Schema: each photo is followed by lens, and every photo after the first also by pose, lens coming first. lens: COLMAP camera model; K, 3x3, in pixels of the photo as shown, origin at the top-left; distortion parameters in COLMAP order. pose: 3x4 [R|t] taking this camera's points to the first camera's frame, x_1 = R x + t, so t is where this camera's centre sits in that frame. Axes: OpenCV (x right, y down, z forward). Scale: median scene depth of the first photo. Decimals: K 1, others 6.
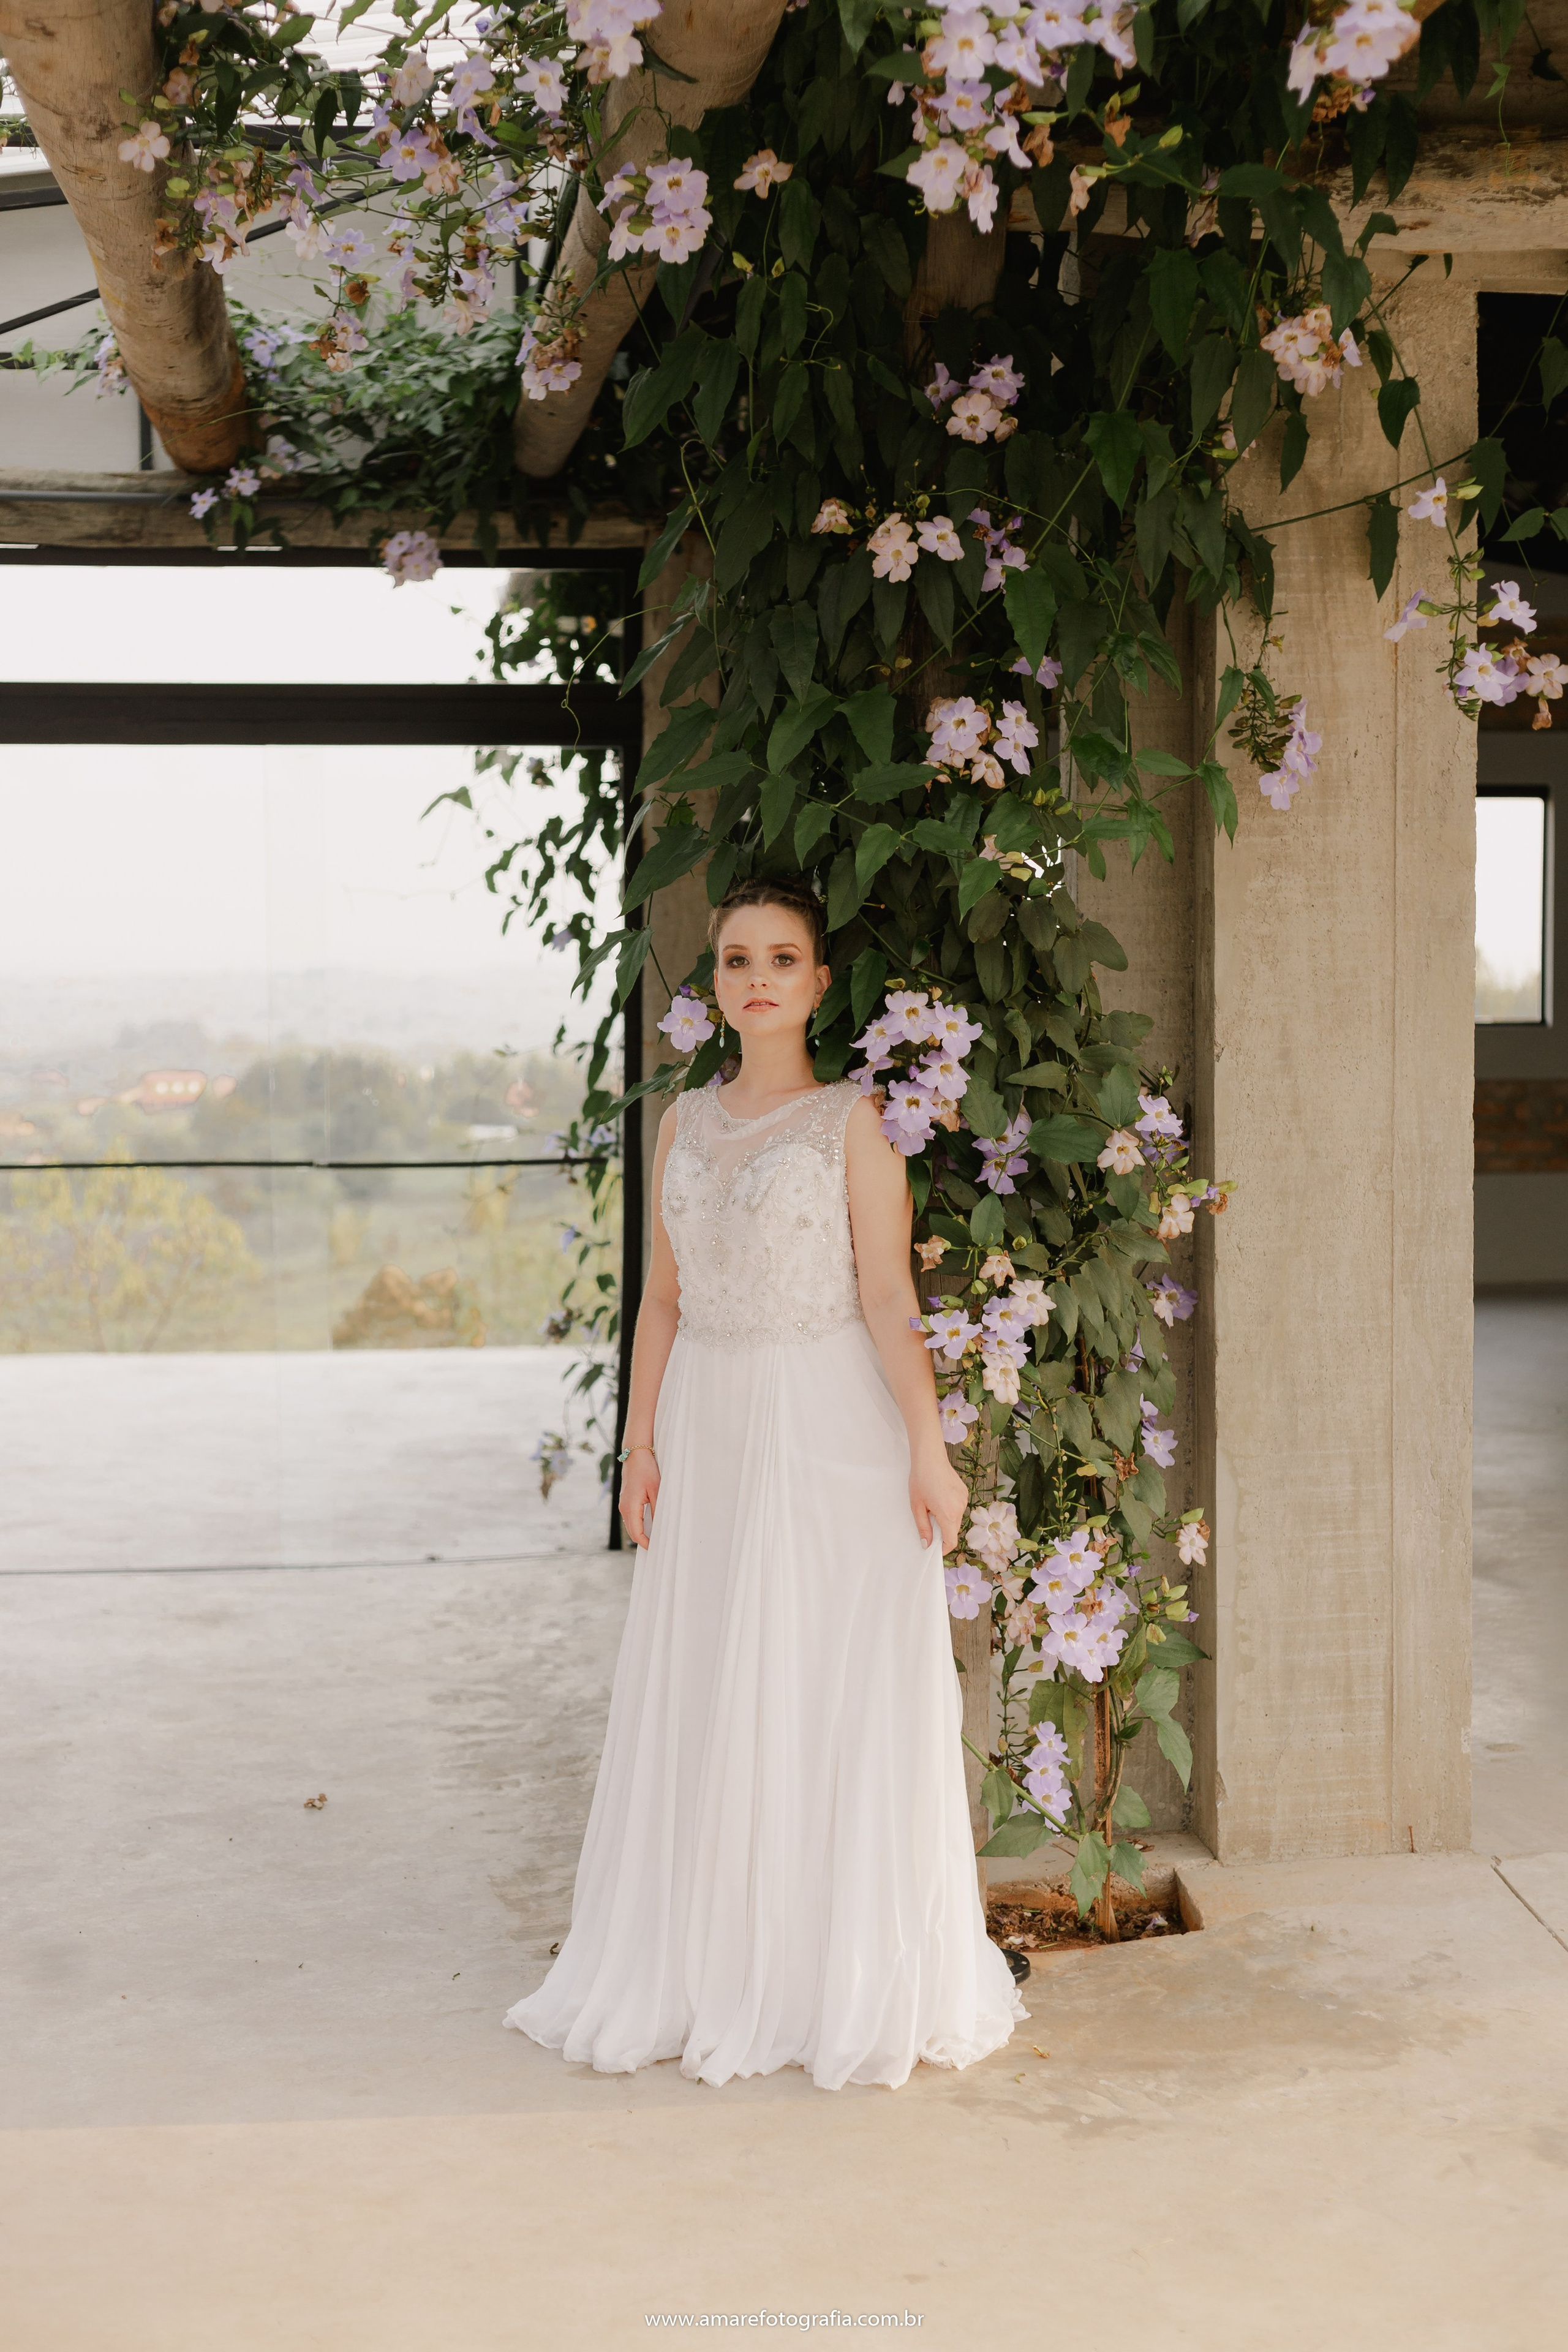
lens RADIAL K [[3411.2, 0, 782.0], [0, 3411.2, 1149.3], [0, 0, 1]] dist [0.059840, -0.154633]
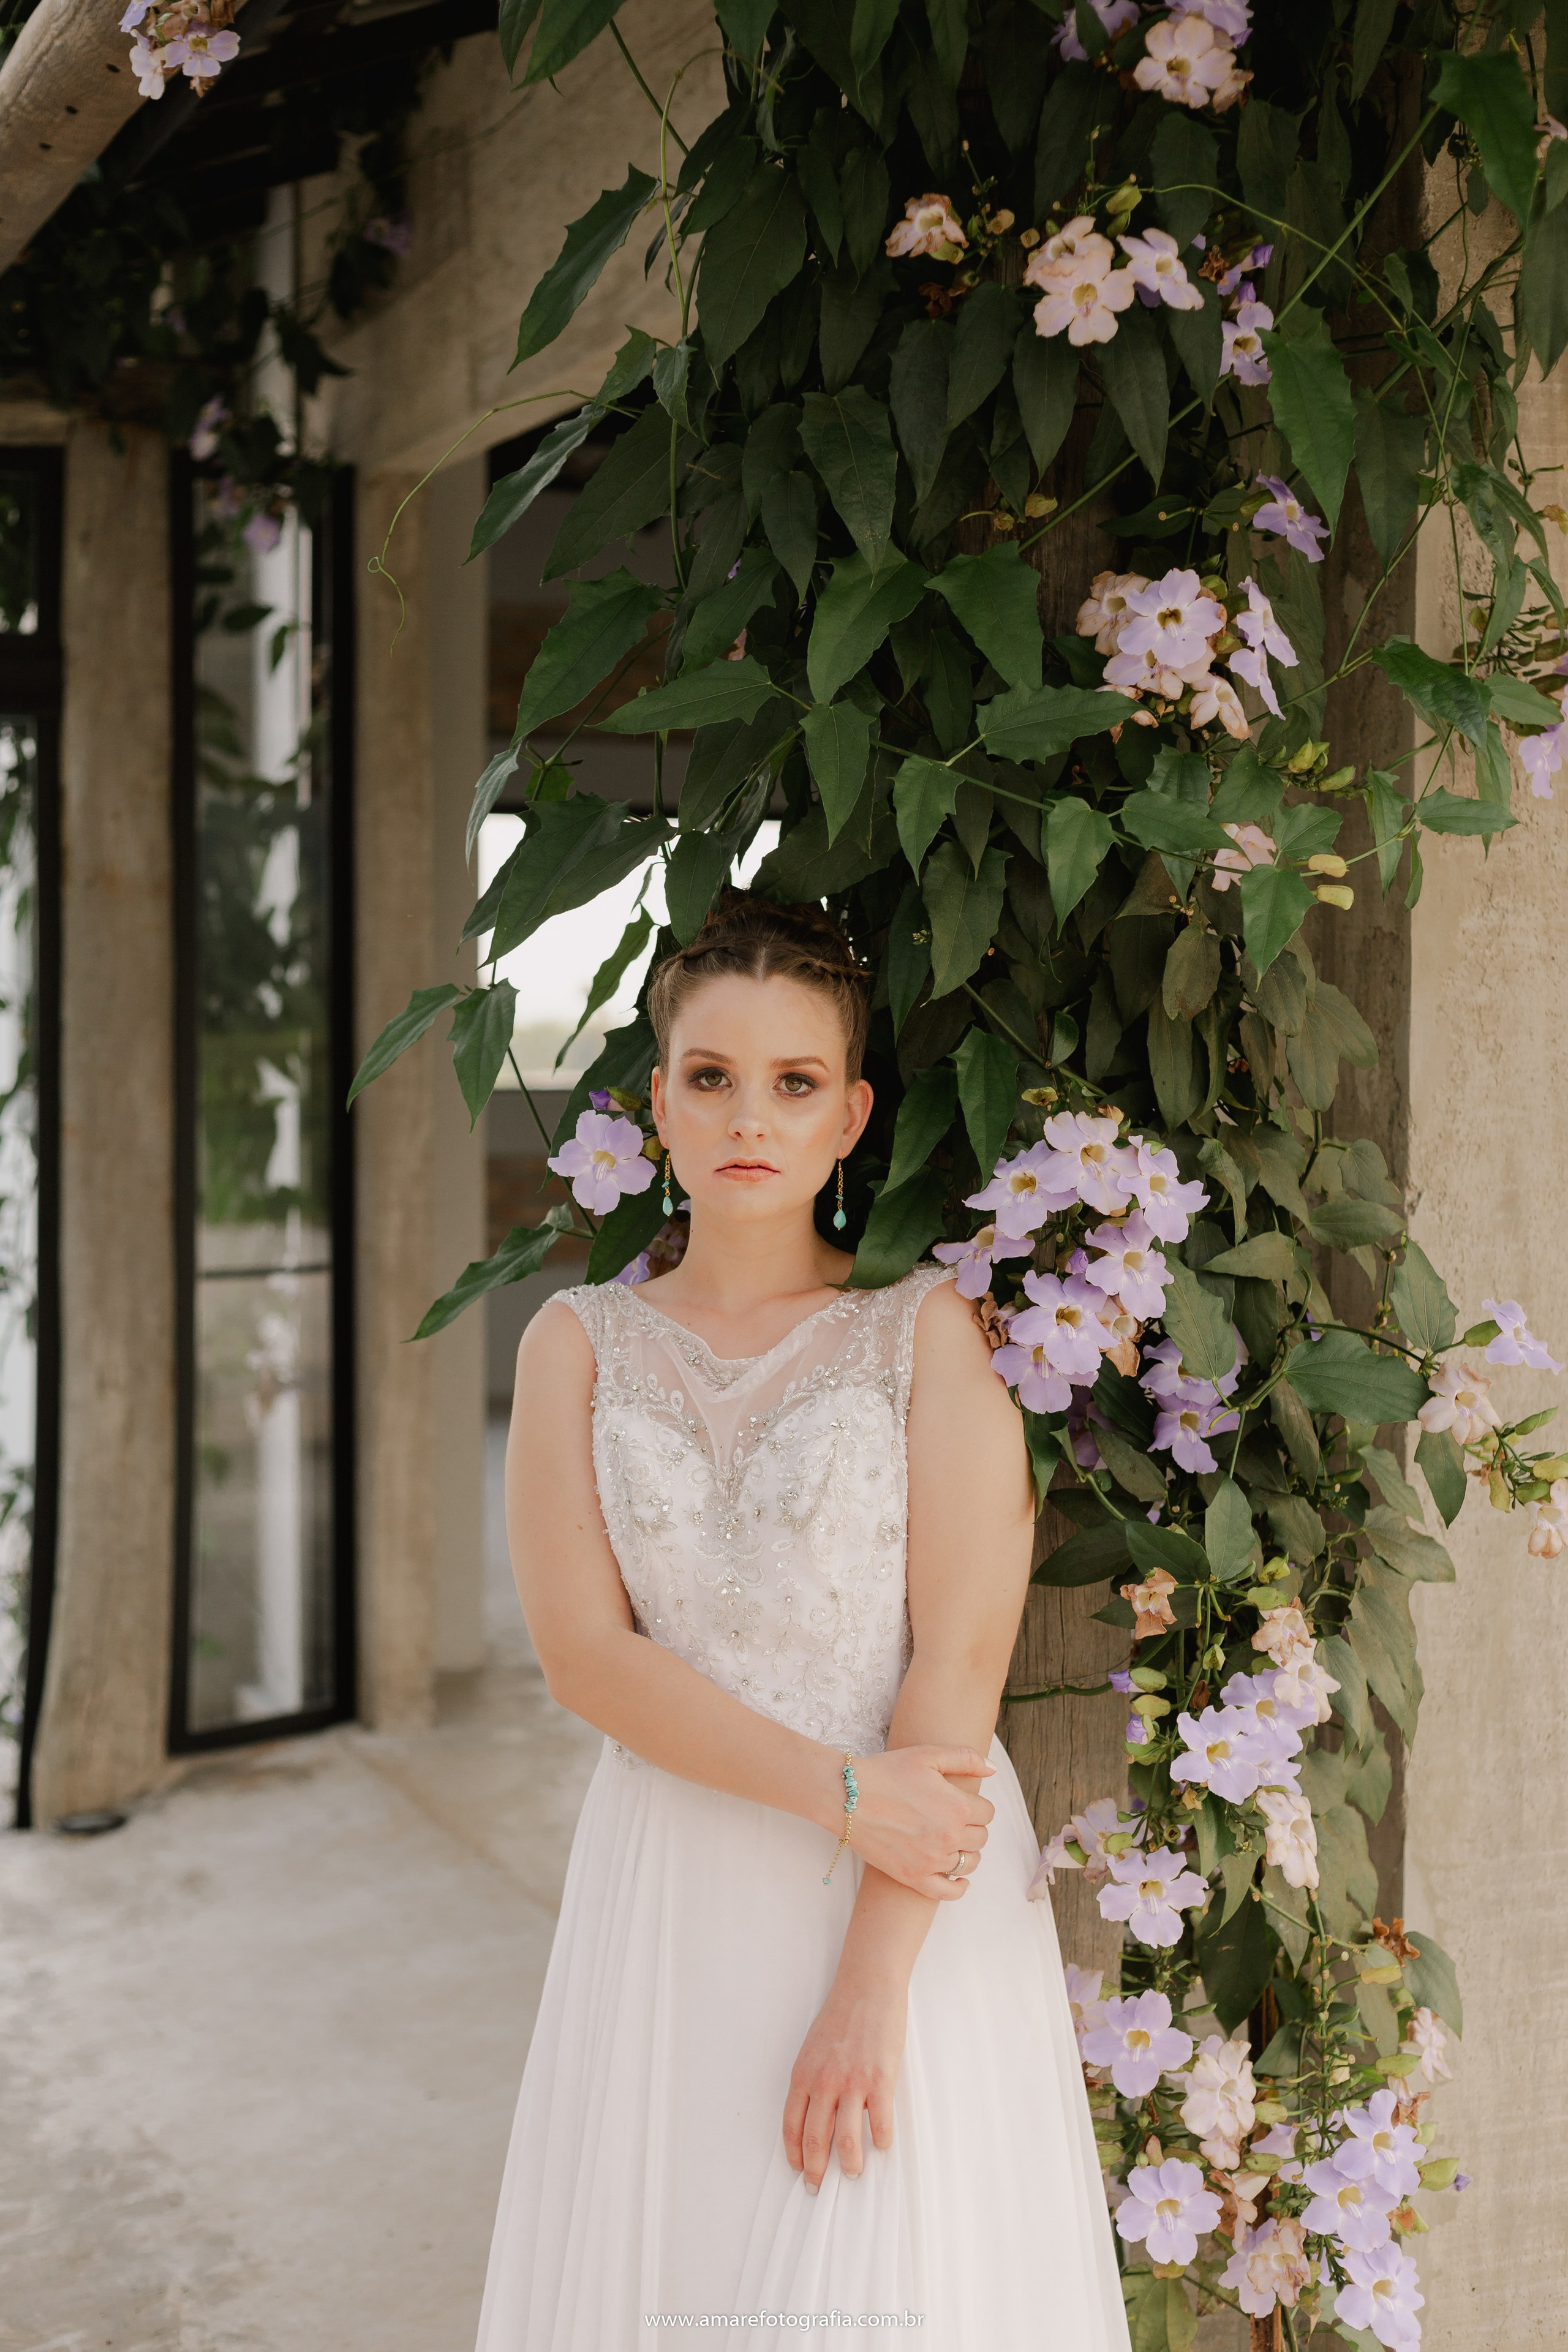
lens RADIAL K [[3411.2, 0, 782.0], [0, 3411.2, 1149.3], [0, 0, 1]] dist [0.059840, -0.154633]
pose [[0.967728, -0.002211, 0.251988, -0.143694], [0.004913, 0.999937, -0.010093, -0.034677], [-0.251950, 0.011006, 0.967678, 0.485861]]
